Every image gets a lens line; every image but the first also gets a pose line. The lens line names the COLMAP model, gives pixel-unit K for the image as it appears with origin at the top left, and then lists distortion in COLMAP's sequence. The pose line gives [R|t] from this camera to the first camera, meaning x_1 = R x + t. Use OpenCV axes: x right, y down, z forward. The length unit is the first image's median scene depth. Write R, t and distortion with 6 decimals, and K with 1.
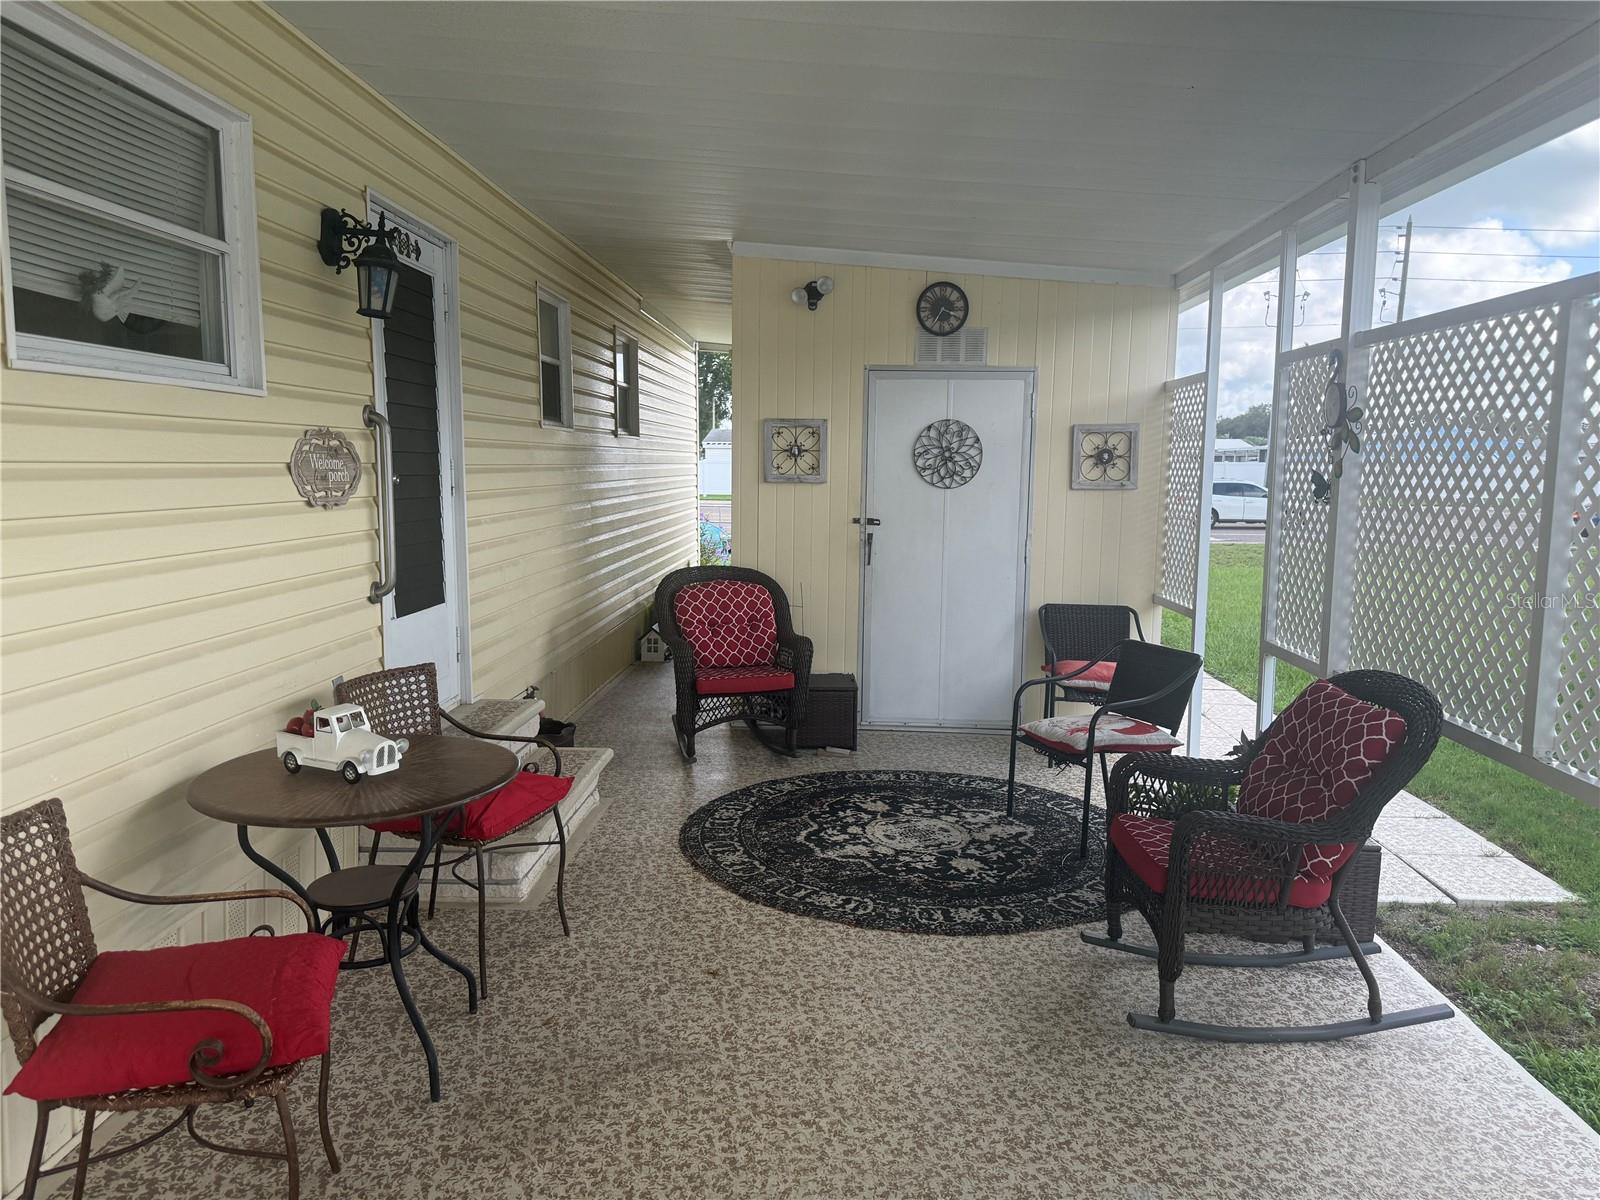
lens RADIAL K [[1150.6, 0, 779.9], [0, 1150.6, 601.1], [0, 0, 1]] dist [0.089924, -0.116817]
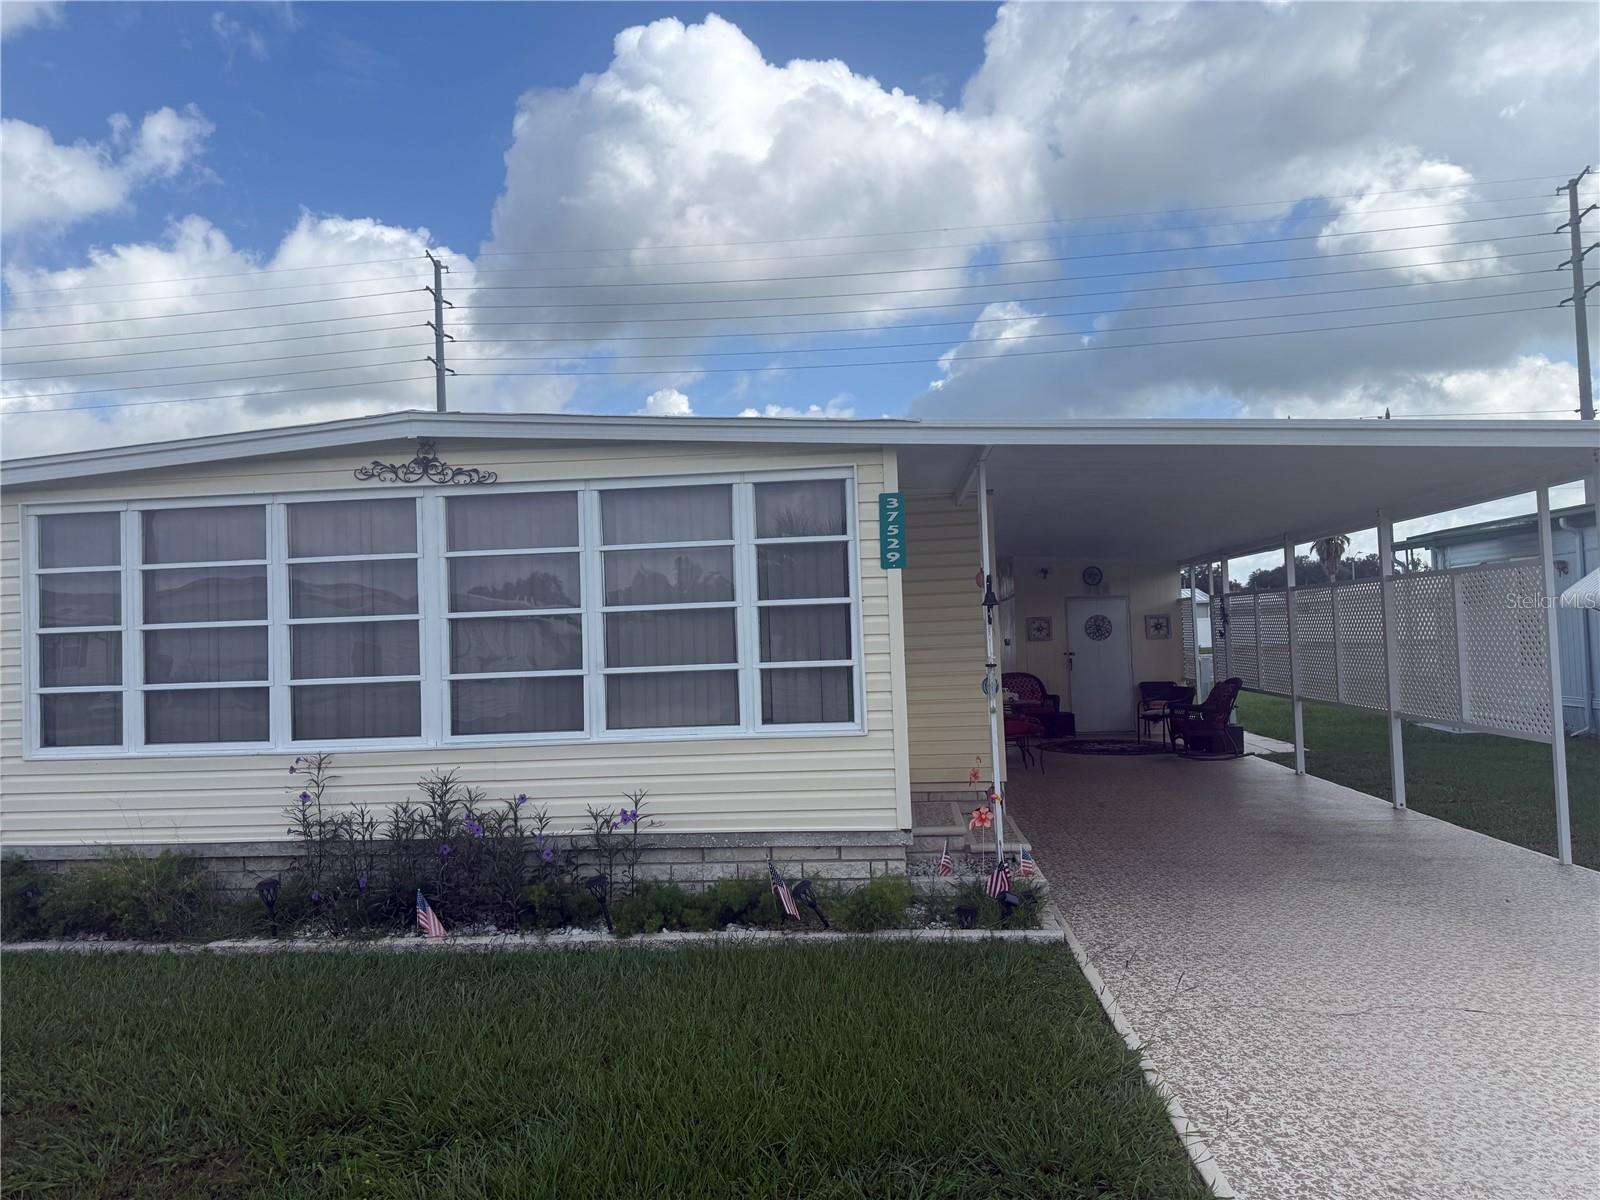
lens RADIAL K [[1150.6, 0, 779.9], [0, 1150.6, 601.1], [0, 0, 1]] dist [0.089924, -0.116817]
pose [[0.998623, -0.044490, -0.027814, -0.518357], [0.040161, 0.989269, -0.140480, 0.159987], [0.033766, 0.139170, 0.989693, -1.699195]]
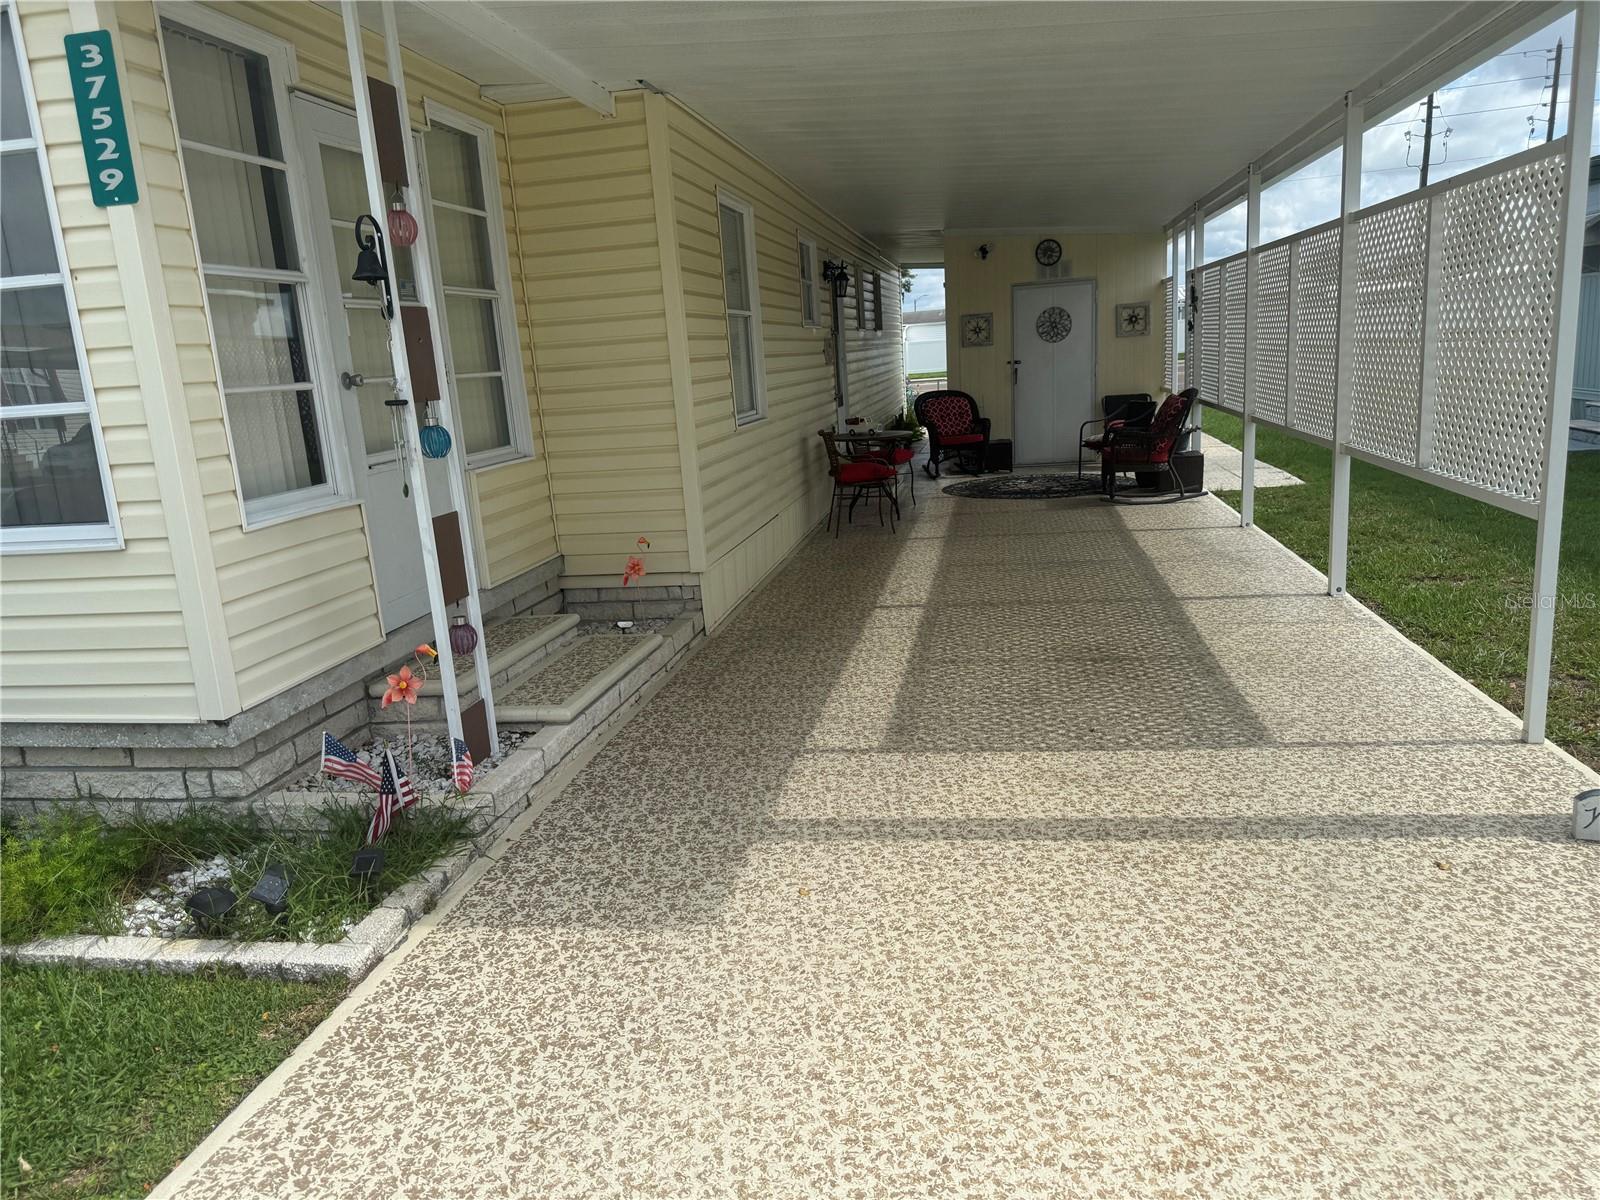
lens RADIAL K [[1108.3, 0, 779.5], [0, 1108.3, 637.4], [0, 0, 1]] dist [0.083871, -0.093896]
pose [[0.987587, -0.041709, -0.151431, -0.056913], [0.062340, 0.988996, 0.134164, 0.122995], [0.144169, -0.141939, 0.979321, -1.082566]]
